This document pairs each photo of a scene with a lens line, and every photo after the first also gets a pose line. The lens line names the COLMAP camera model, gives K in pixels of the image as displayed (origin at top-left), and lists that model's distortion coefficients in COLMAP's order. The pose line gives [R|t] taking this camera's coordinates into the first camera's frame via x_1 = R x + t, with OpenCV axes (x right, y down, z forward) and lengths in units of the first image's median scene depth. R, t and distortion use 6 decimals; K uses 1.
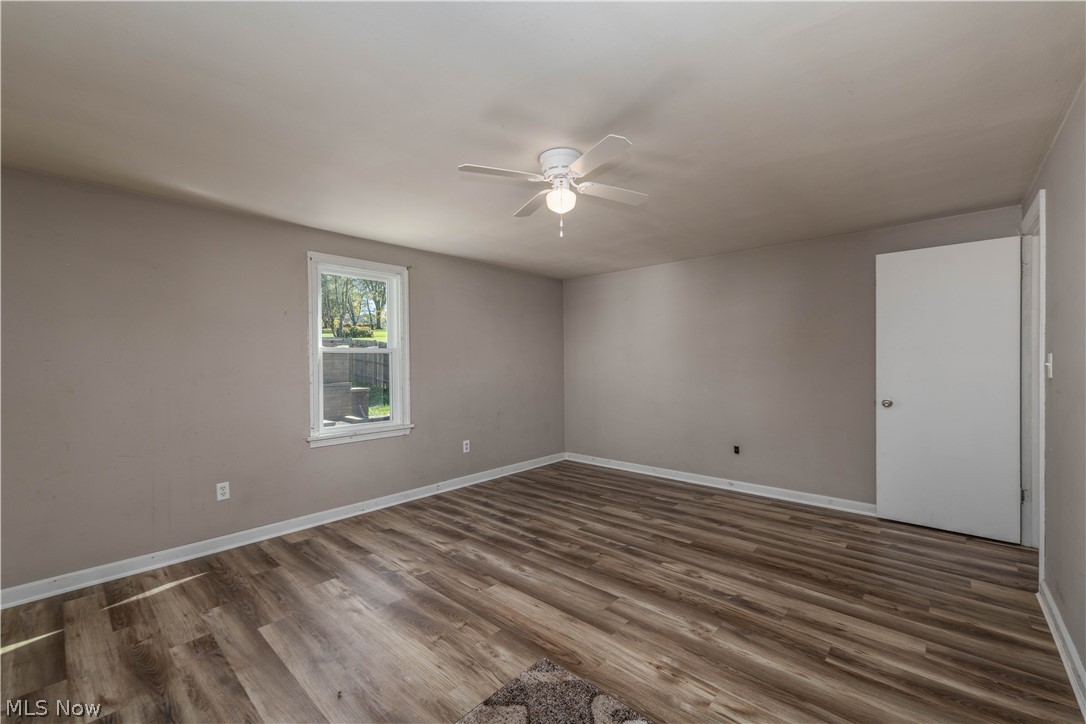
lens RADIAL K [[448.7, 0, 541.4], [0, 448.7, 361.8], [0, 0, 1]] dist [0.004090, -0.000413]
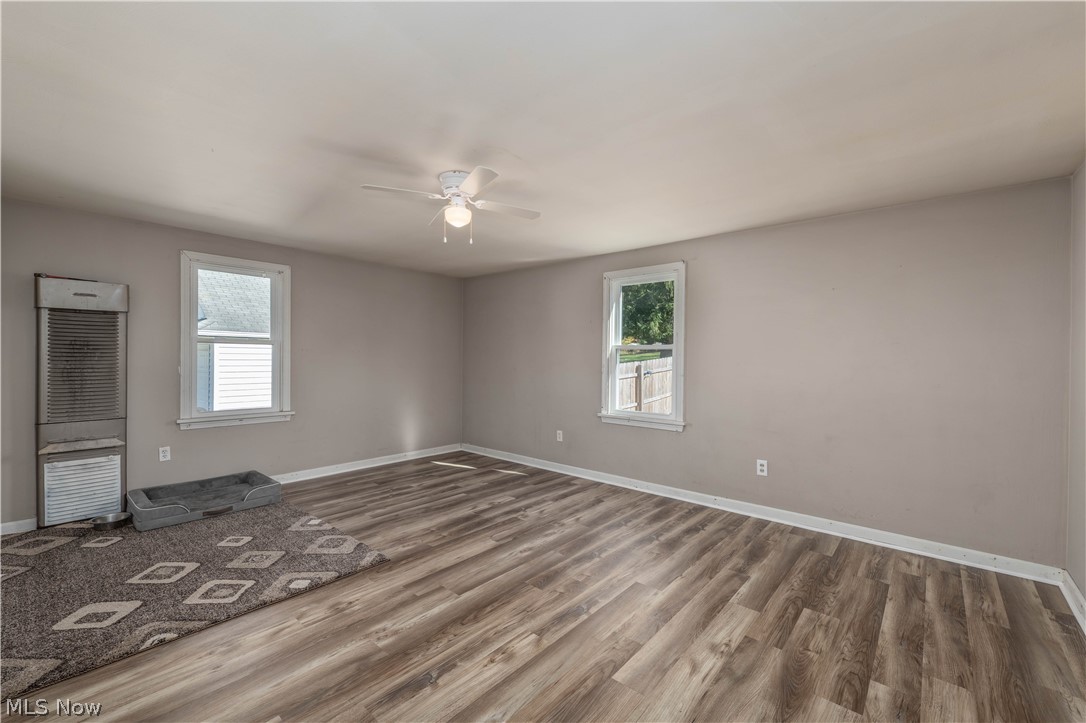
lens RADIAL K [[448.7, 0, 541.9], [0, 448.7, 358.5], [0, 0, 1]] dist [0.004090, -0.000413]
pose [[0.014768, 0.008409, -0.999856, 0.928343], [-0.010899, 0.999907, 0.008248, -0.004824], [0.999832, 0.010776, 0.014858, 0.929864]]
